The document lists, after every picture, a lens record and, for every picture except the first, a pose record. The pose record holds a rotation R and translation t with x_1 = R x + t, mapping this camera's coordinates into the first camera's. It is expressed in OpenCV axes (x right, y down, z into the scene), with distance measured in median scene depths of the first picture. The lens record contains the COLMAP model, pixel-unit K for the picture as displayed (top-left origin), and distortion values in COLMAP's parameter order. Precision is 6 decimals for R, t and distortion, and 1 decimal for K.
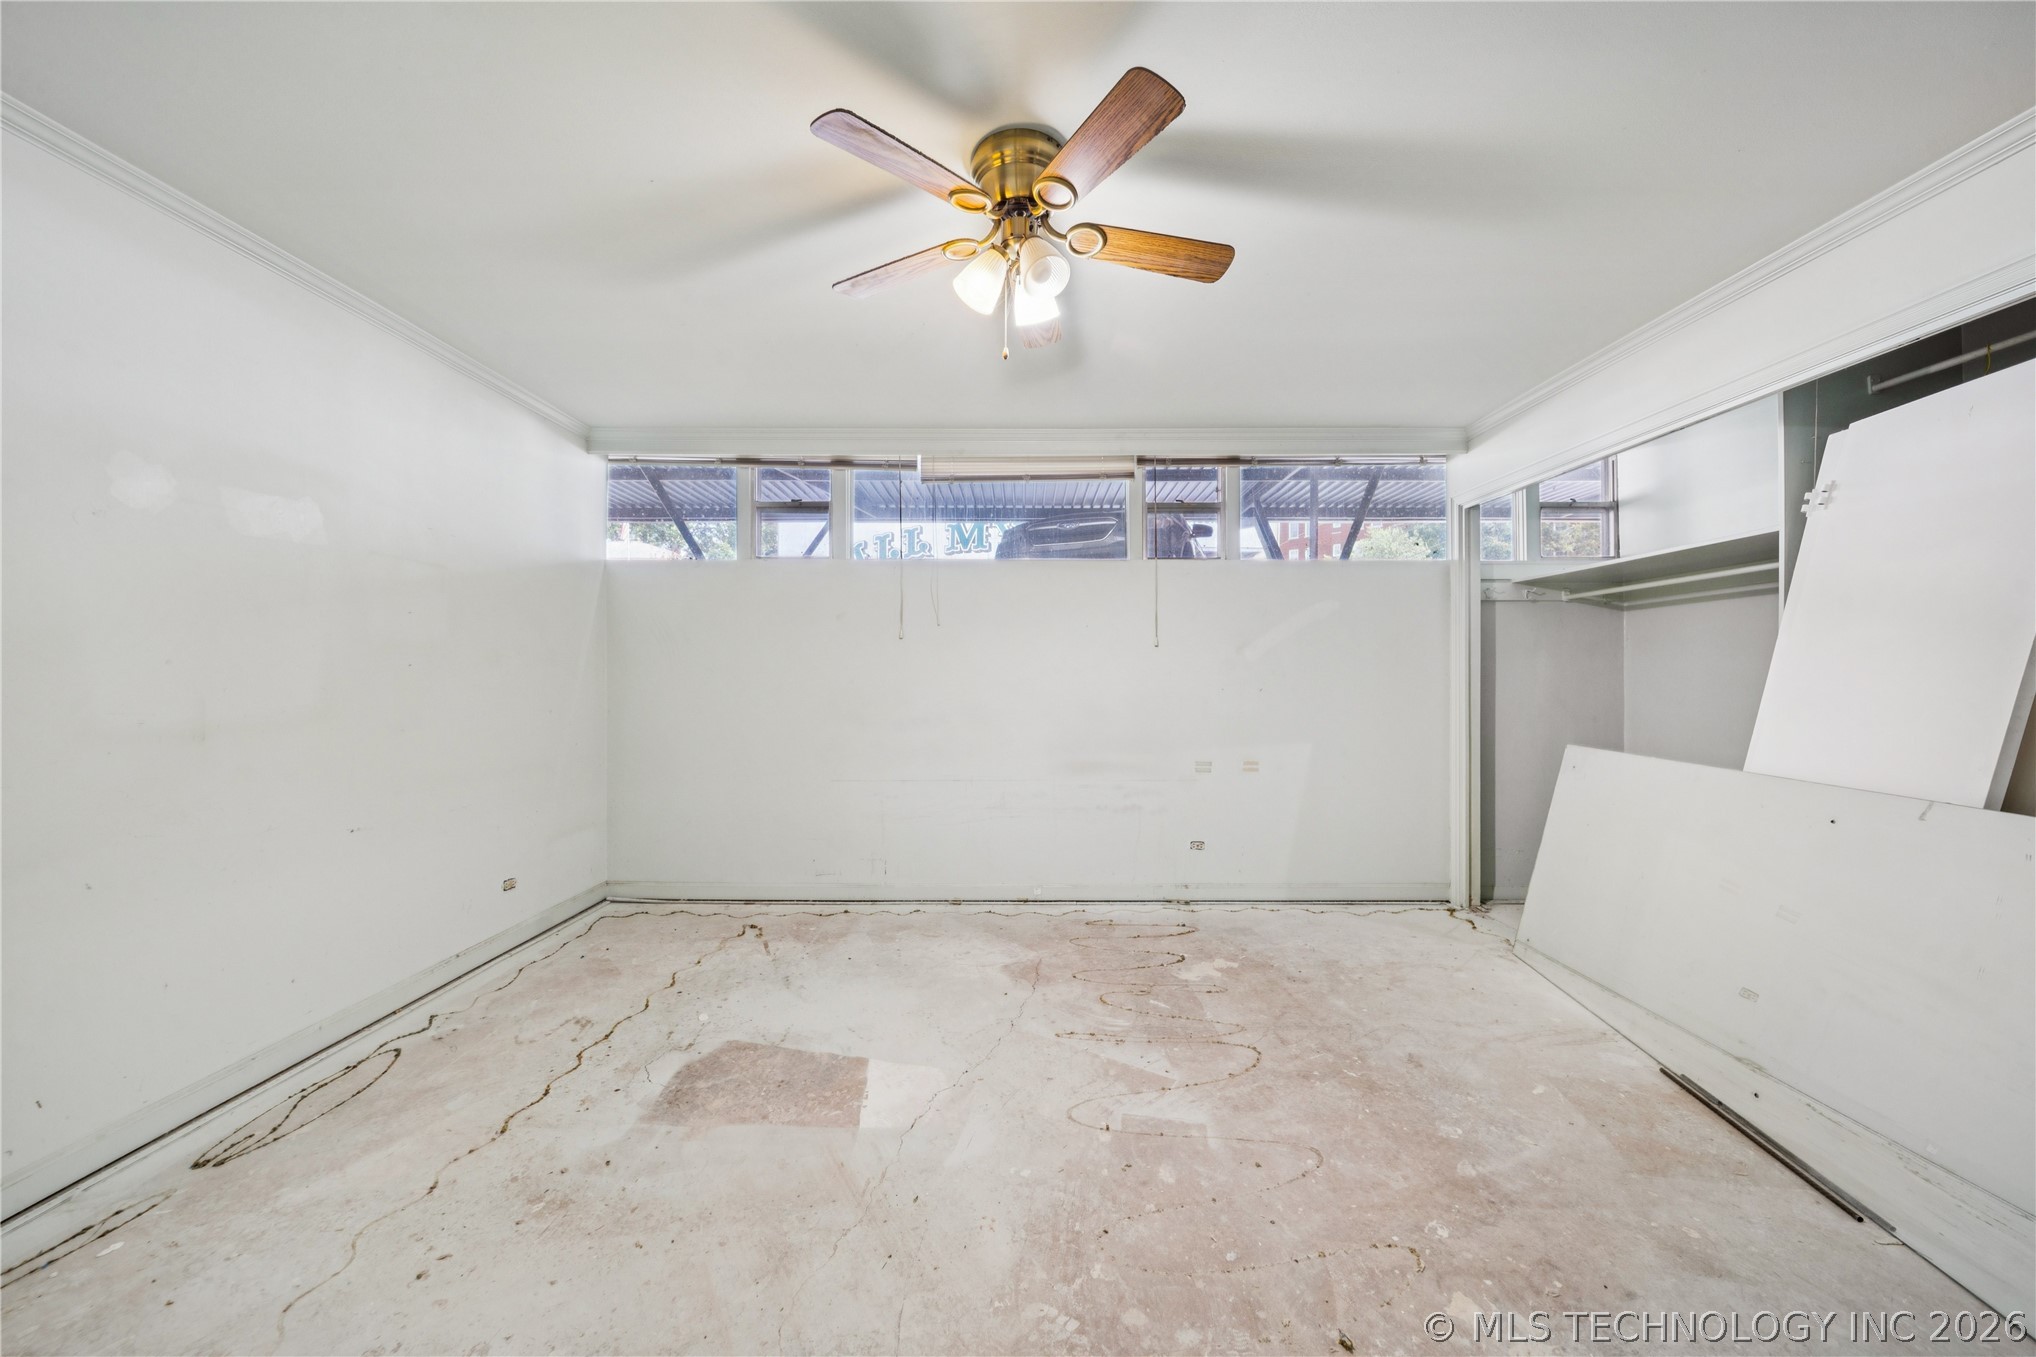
lens RADIAL K [[722.0, 0, 1018.0], [0, 722.0, 678.5], [0, 0, 1]] dist [0.004507, -0.000170]
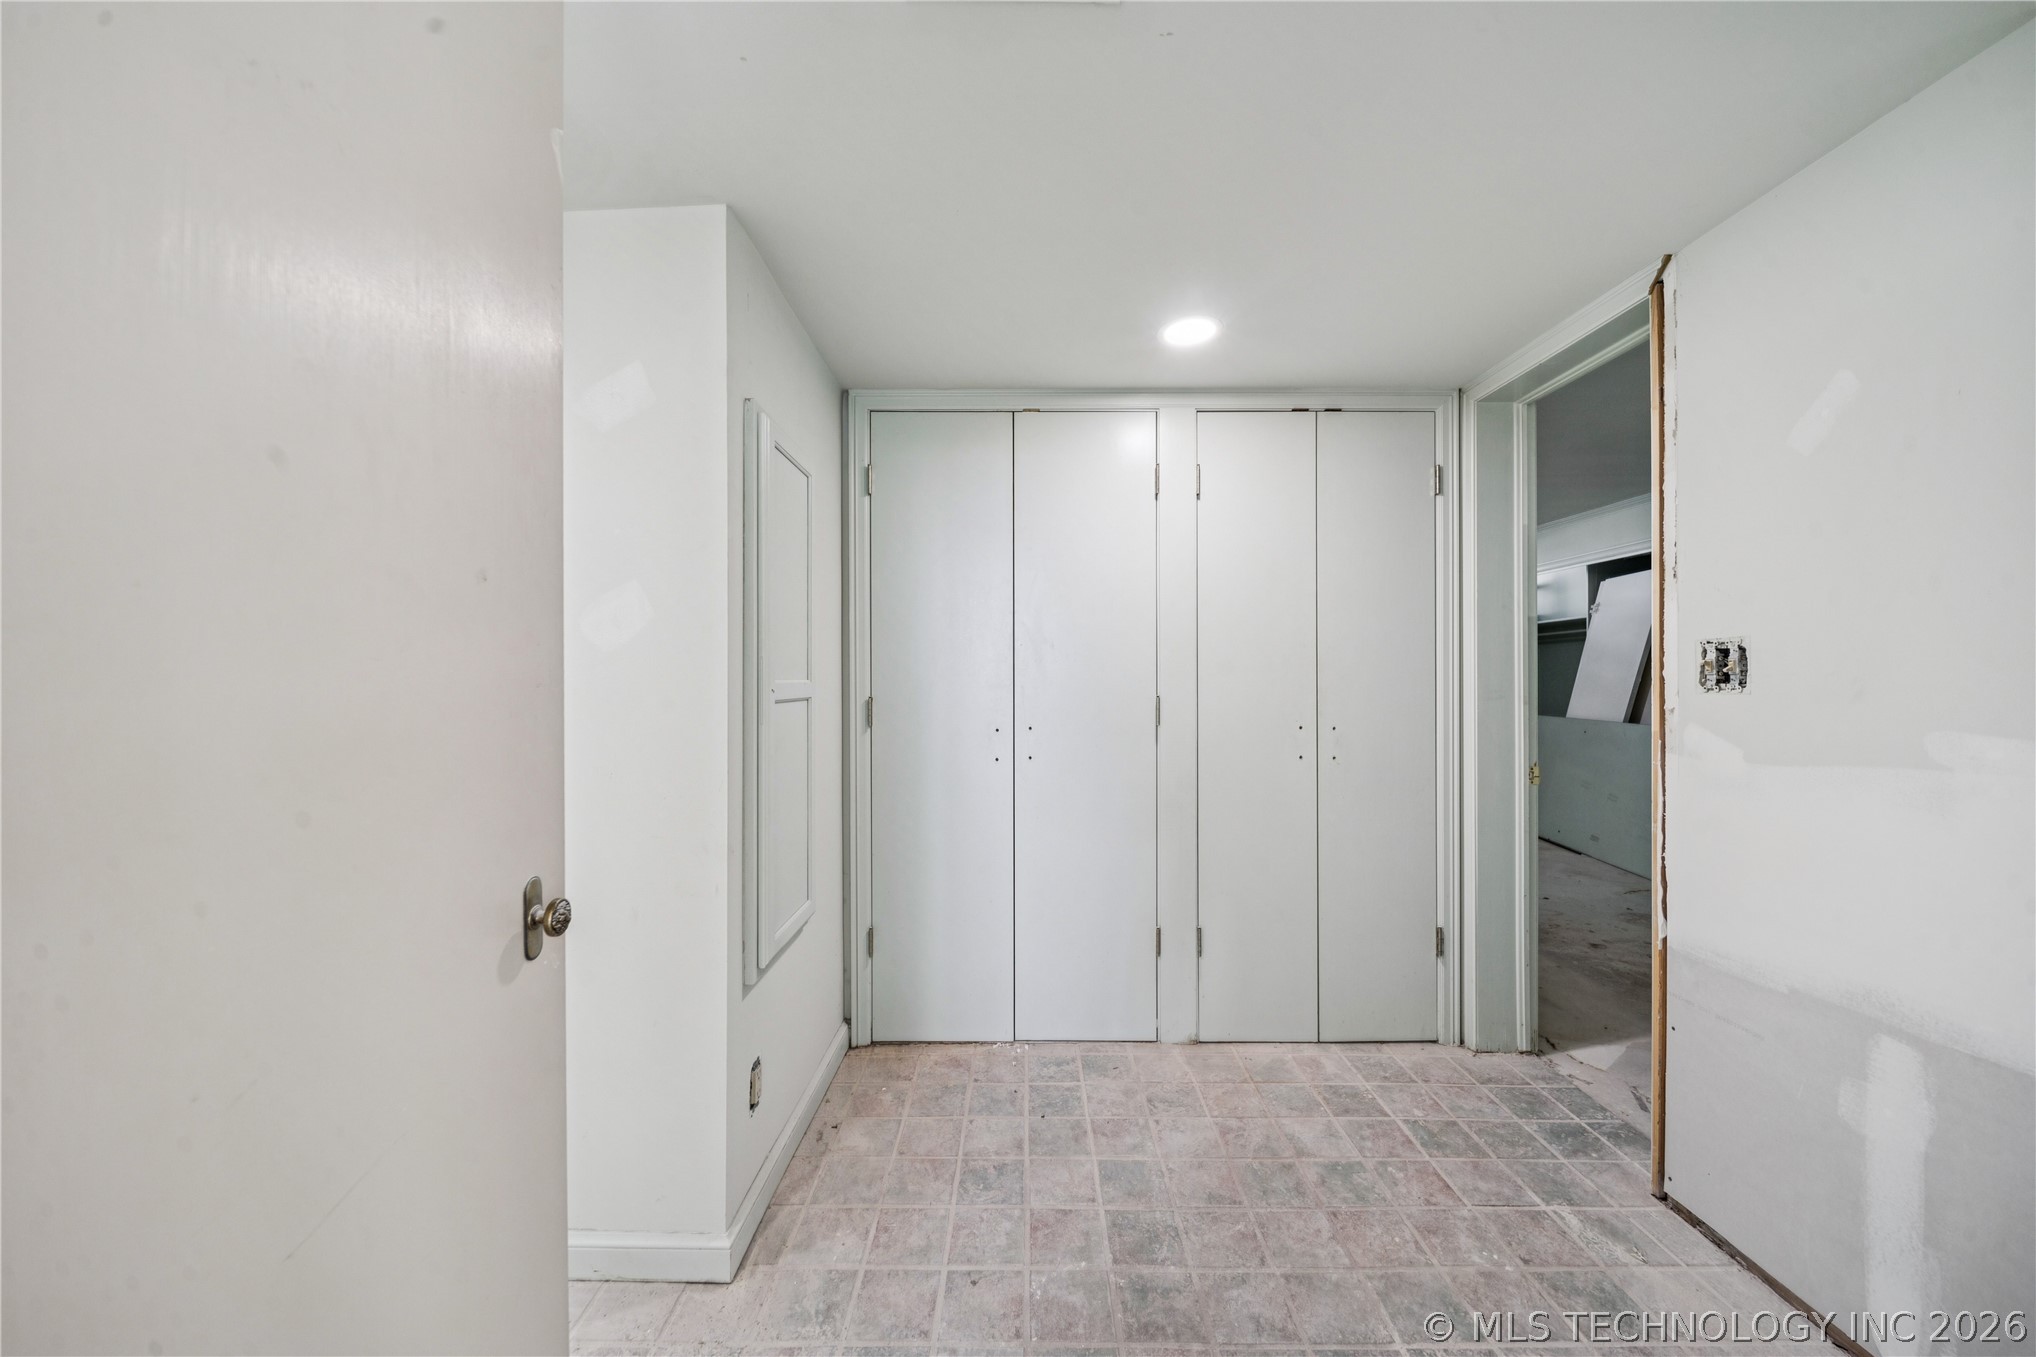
lens RADIAL K [[718.7, 0, 1020.2], [0, 718.7, 681.7], [0, 0, 1]] dist [0.010032, -0.000271]
pose [[0.999894, 0.001413, 0.014499, -0.905944], [-0.001427, 0.999998, 0.000995, 0.006671], [-0.014498, -0.001016, 0.999894, -1.449191]]
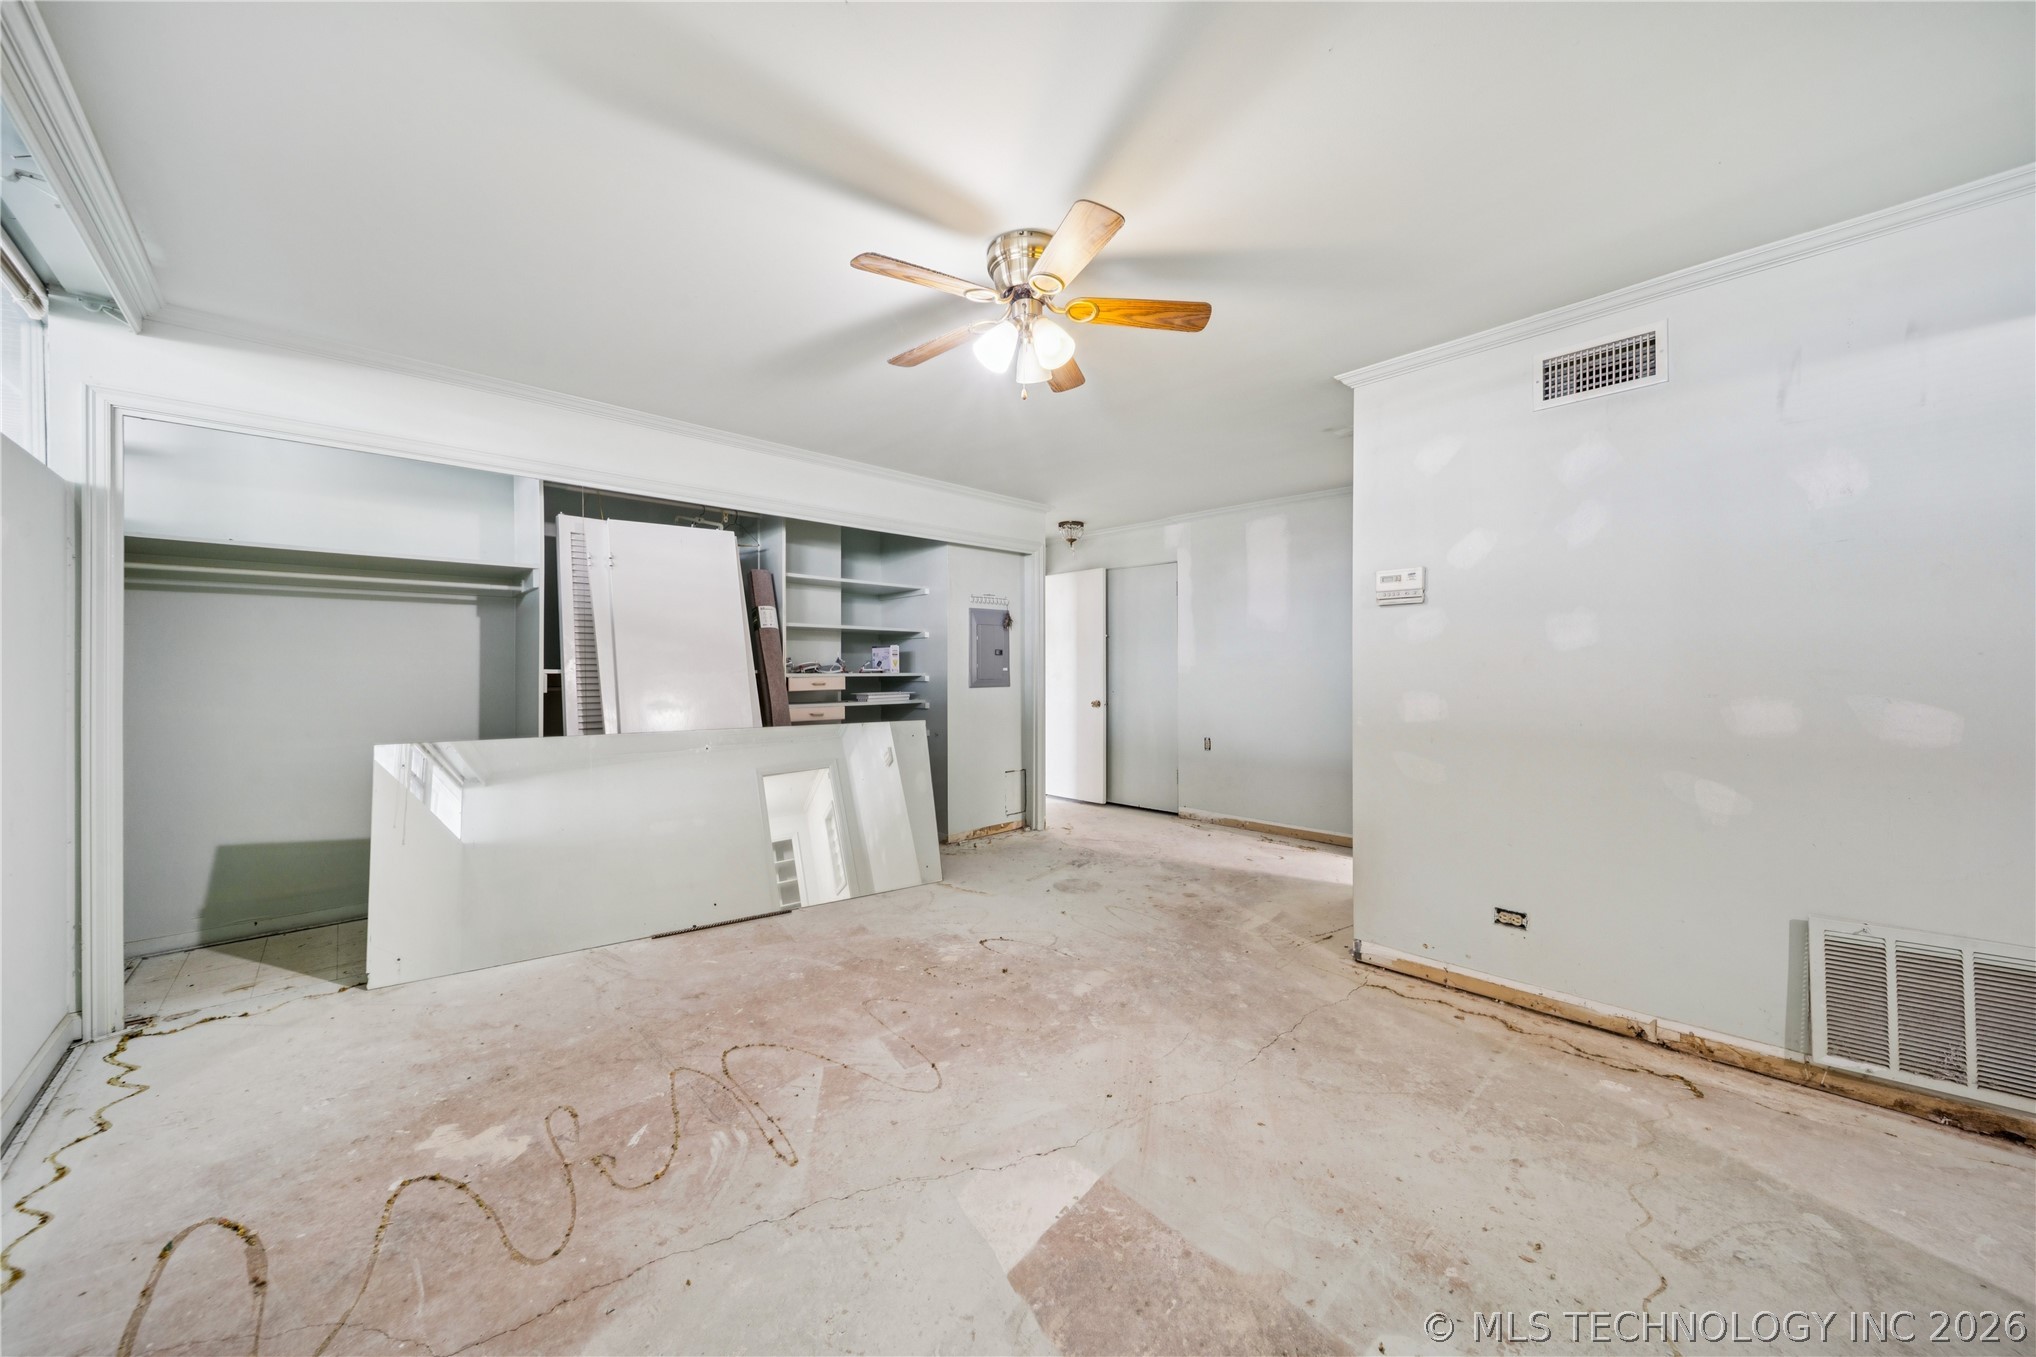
lens RADIAL K [[722.0, 0, 1018.0], [0, 722.0, 678.5], [0, 0, 1]] dist [0.004507, -0.000170]
pose [[-0.695301, -0.006168, 0.718692, -0.668966], [0.001338, 0.999950, 0.009877, -0.003185], [-0.718718, 0.007830, -0.695258, 1.436353]]
